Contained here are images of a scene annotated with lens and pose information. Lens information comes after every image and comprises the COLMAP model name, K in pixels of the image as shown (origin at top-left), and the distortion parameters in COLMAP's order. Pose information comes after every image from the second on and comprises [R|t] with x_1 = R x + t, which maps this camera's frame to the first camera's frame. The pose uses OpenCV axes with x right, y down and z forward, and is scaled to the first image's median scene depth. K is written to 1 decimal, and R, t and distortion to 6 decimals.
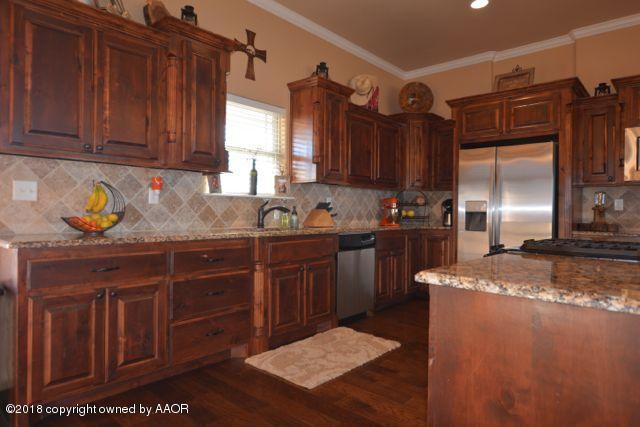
lens RADIAL K [[386.8, 0, 311.2], [0, 386.8, 213.5], [0, 0, 1]] dist [-0.012533, 0.014705]
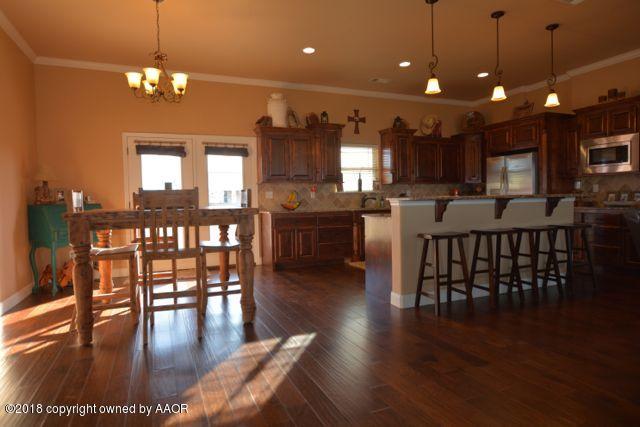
lens RADIAL K [[386.8, 0, 320.5], [0, 386.8, 215.4], [0, 0, 1]] dist [-0.012533, 0.014705]
pose [[0.908605, -0.010341, -0.417528, 0.504457], [0.028286, 0.998922, 0.036814, -0.002686], [0.416697, -0.045259, 0.907918, -0.921765]]
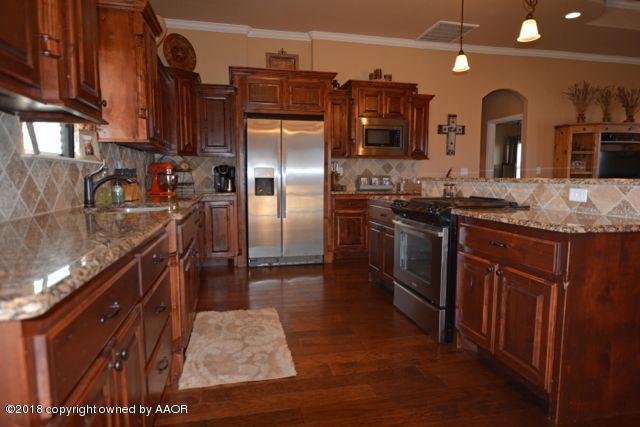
lens RADIAL K [[386.8, 0, 315.1], [0, 386.8, 210.0], [0, 0, 1]] dist [-0.012533, 0.014705]
pose [[0.576897, -0.080828, 0.812808, -0.447365], [0.006374, 0.995507, 0.094472, -0.018995], [-0.816792, -0.049319, 0.574820, 0.284769]]
